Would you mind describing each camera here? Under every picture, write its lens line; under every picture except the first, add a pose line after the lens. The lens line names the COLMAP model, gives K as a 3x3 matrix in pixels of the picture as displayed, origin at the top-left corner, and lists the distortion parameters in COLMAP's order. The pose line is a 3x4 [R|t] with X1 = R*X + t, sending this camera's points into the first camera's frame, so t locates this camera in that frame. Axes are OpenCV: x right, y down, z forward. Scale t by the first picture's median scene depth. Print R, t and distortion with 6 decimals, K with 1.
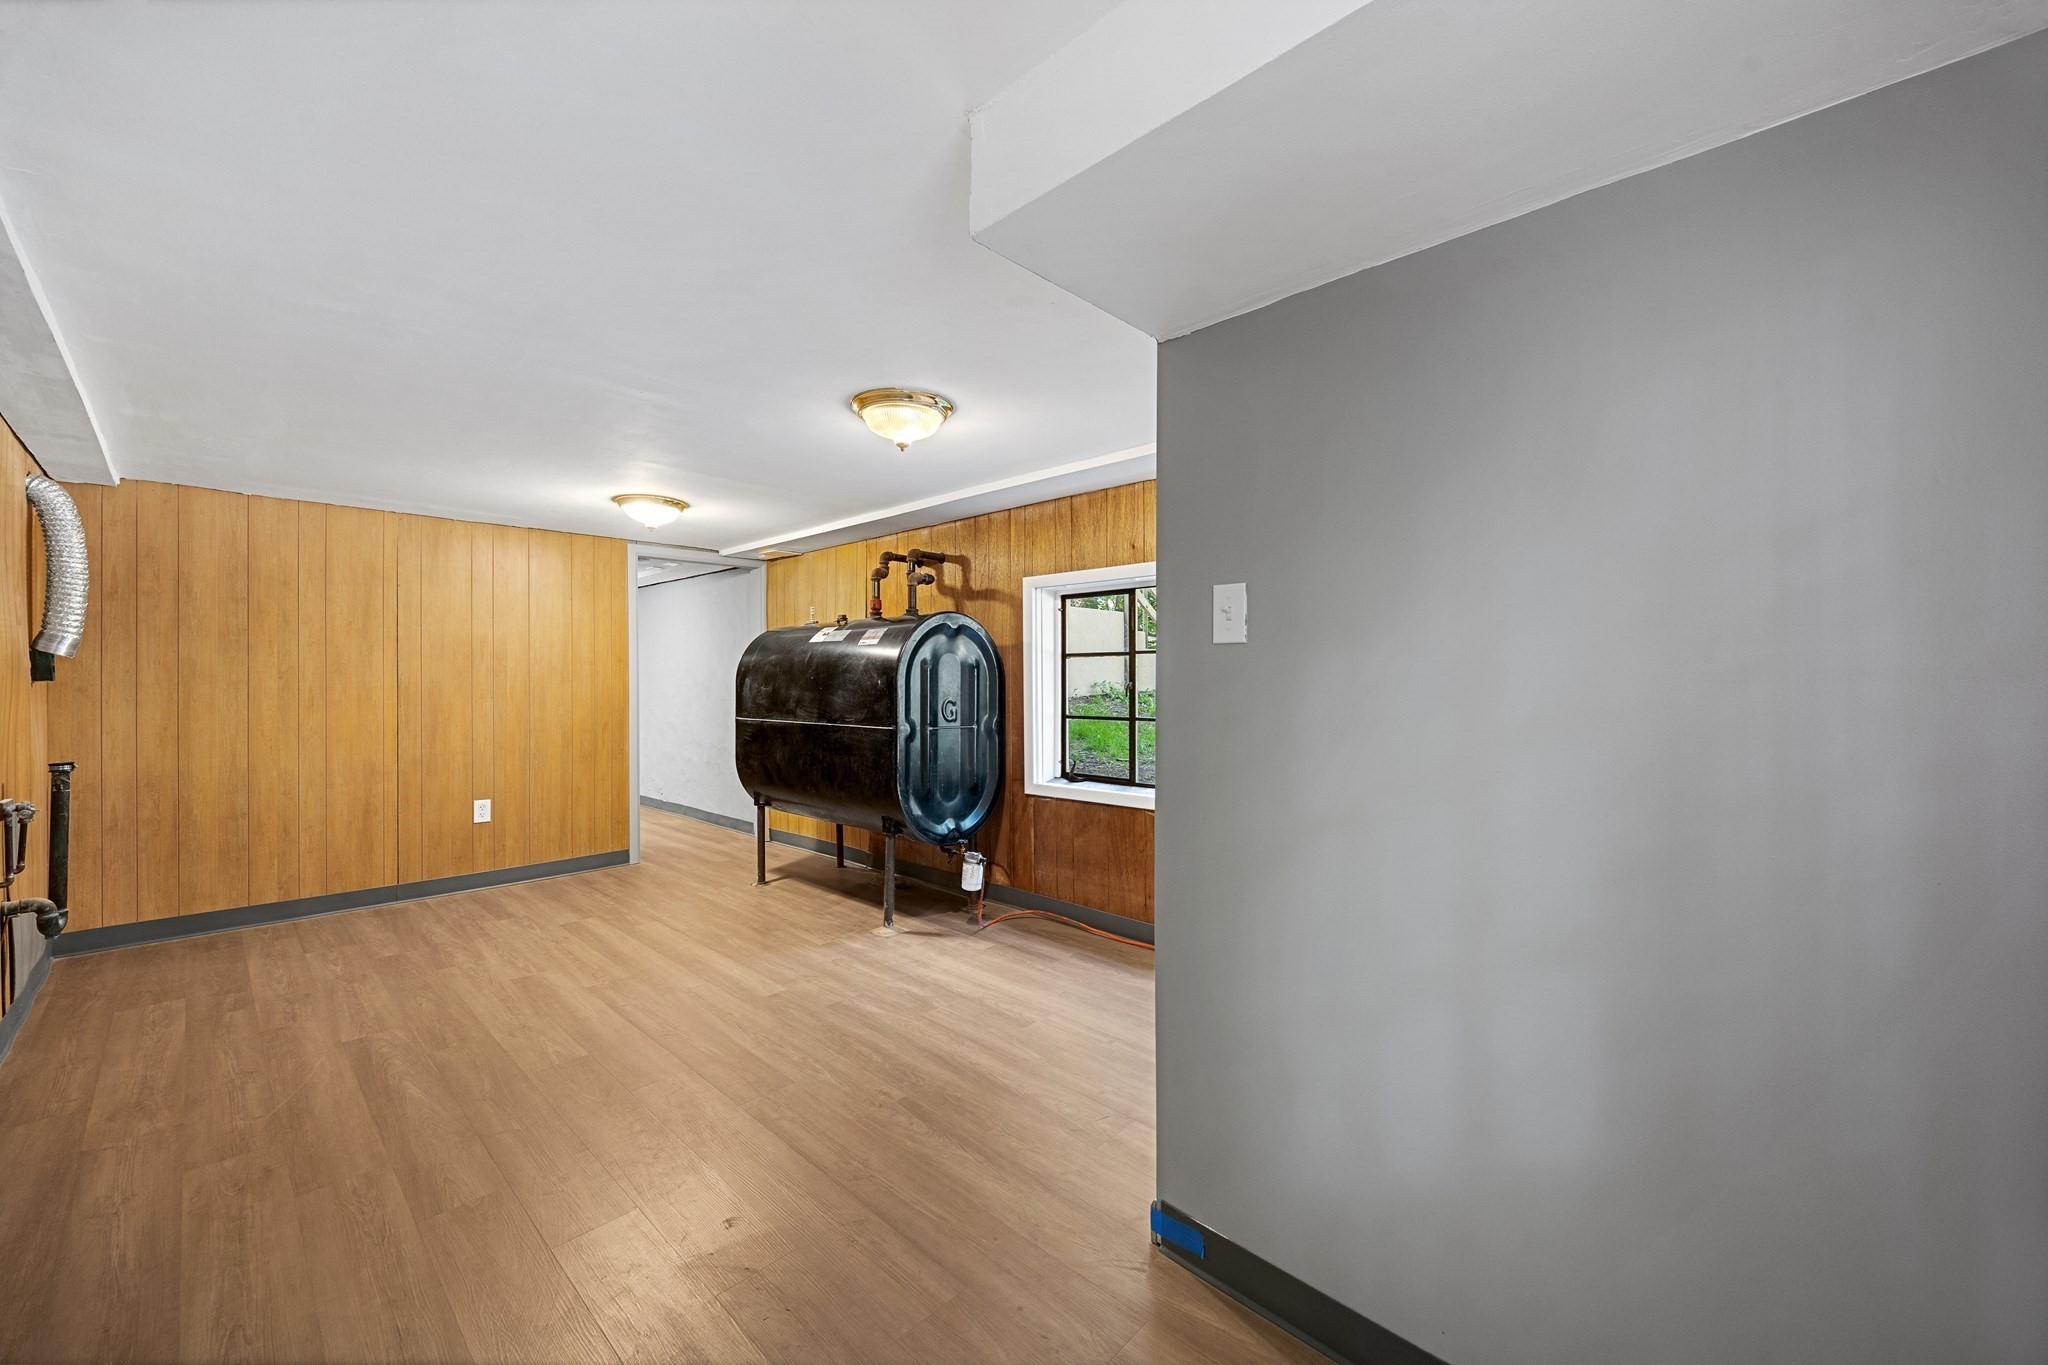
lens RADIAL K [[787.4, 0, 1028.7], [0, 787.4, 678.6], [0, 0, 1]] dist [0.000163, 0.000065]
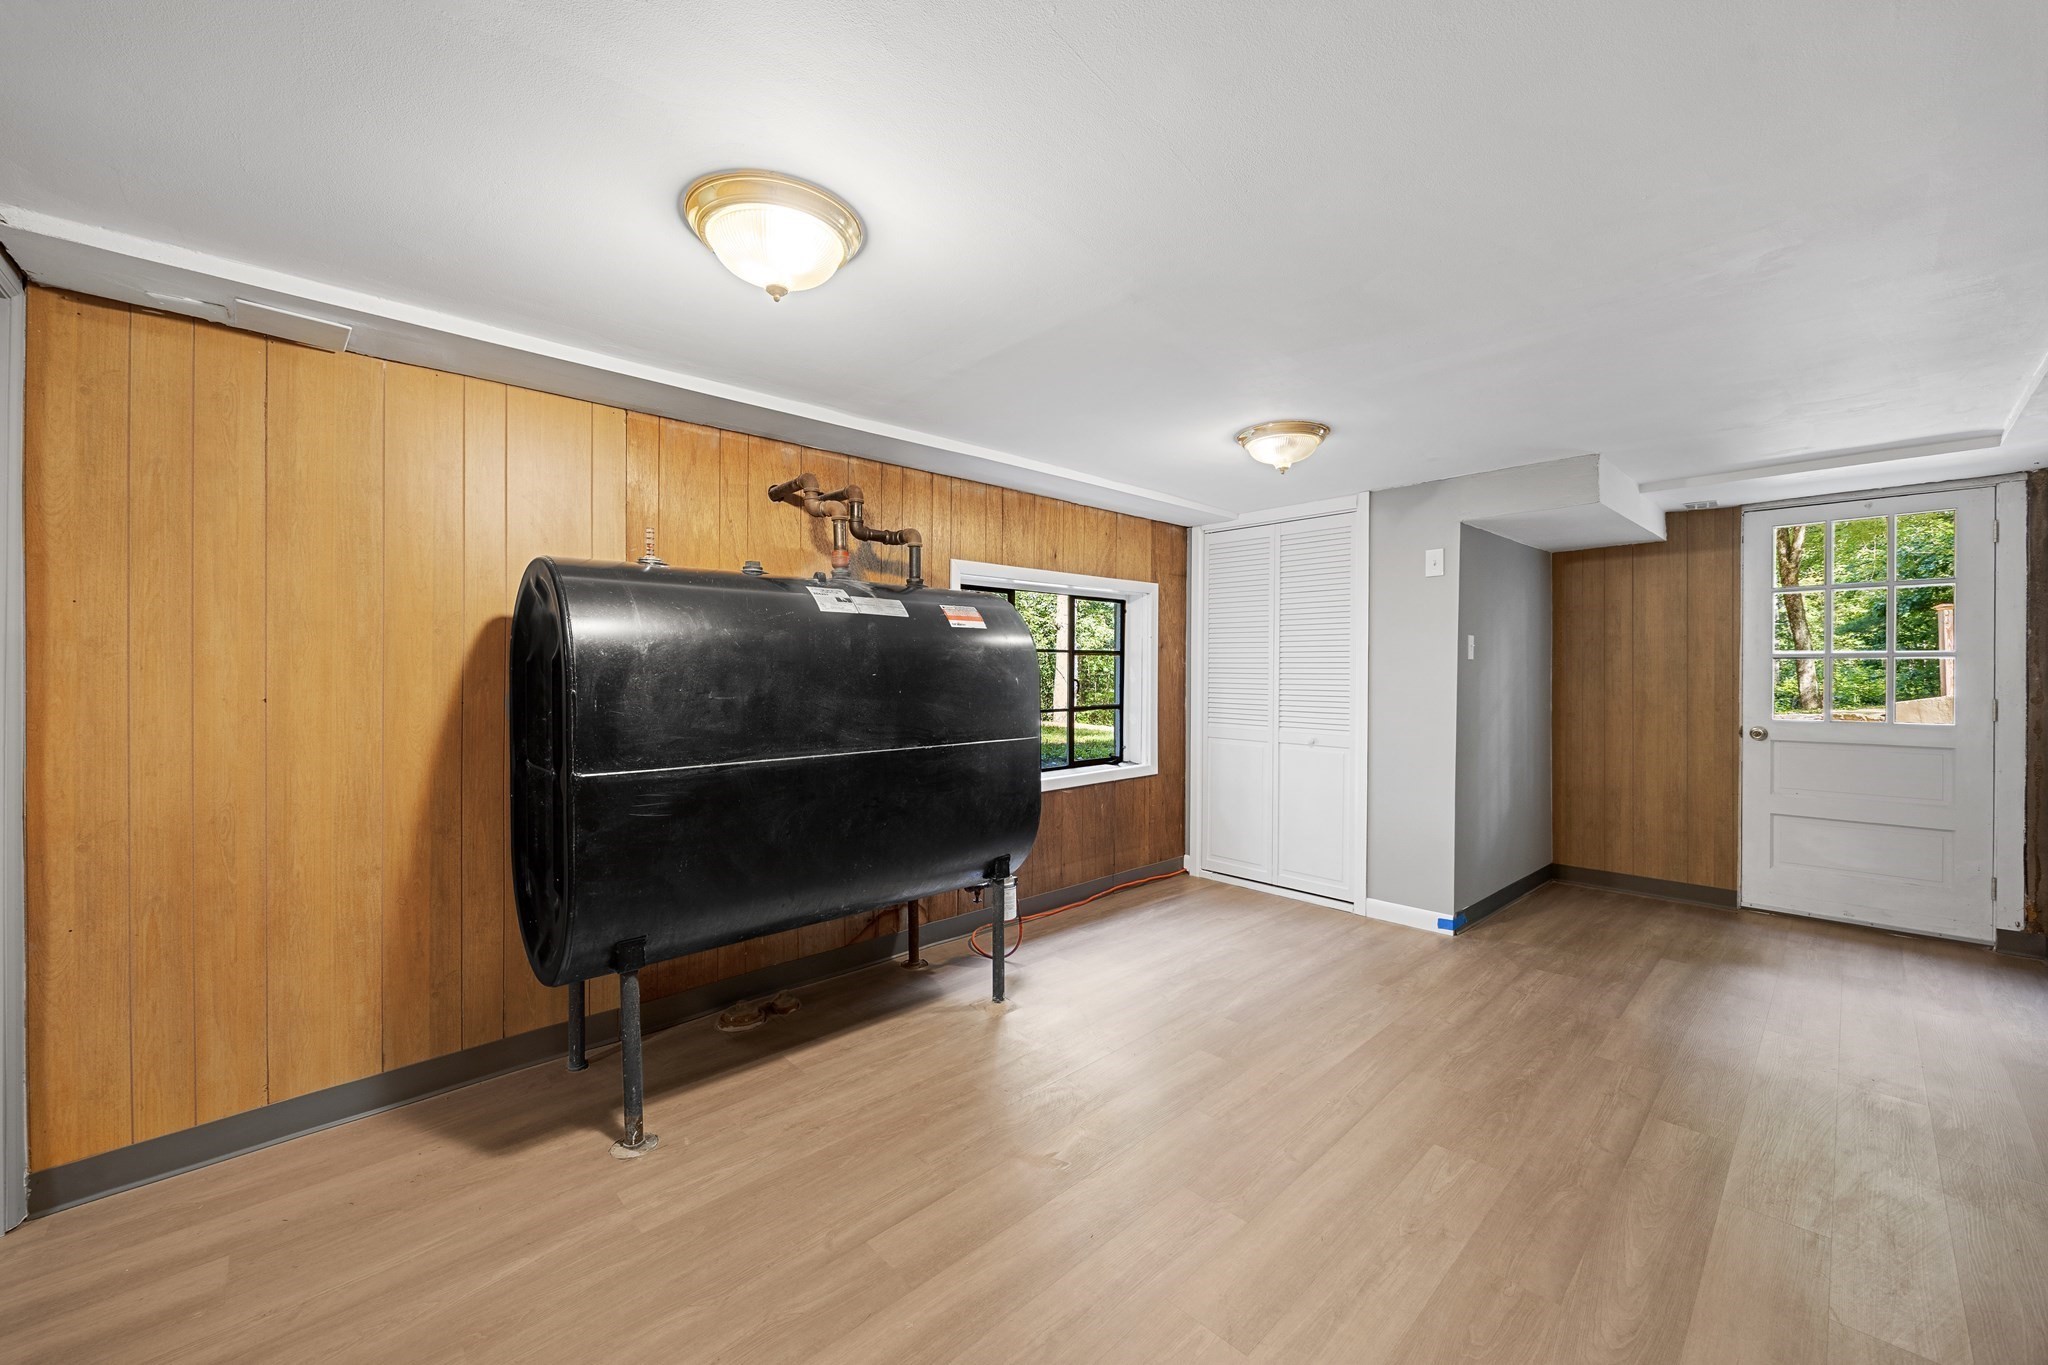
lens RADIAL K [[787.4, 0, 1028.7], [0, 787.4, 678.6], [0, 0, 1]] dist [0.000163, 0.000065]
pose [[0.055497, -0.007821, 0.998428, -0.900375], [0.000002, 0.999969, 0.007833, -0.002787], [-0.998459, -0.000432, 0.055495, 0.893756]]
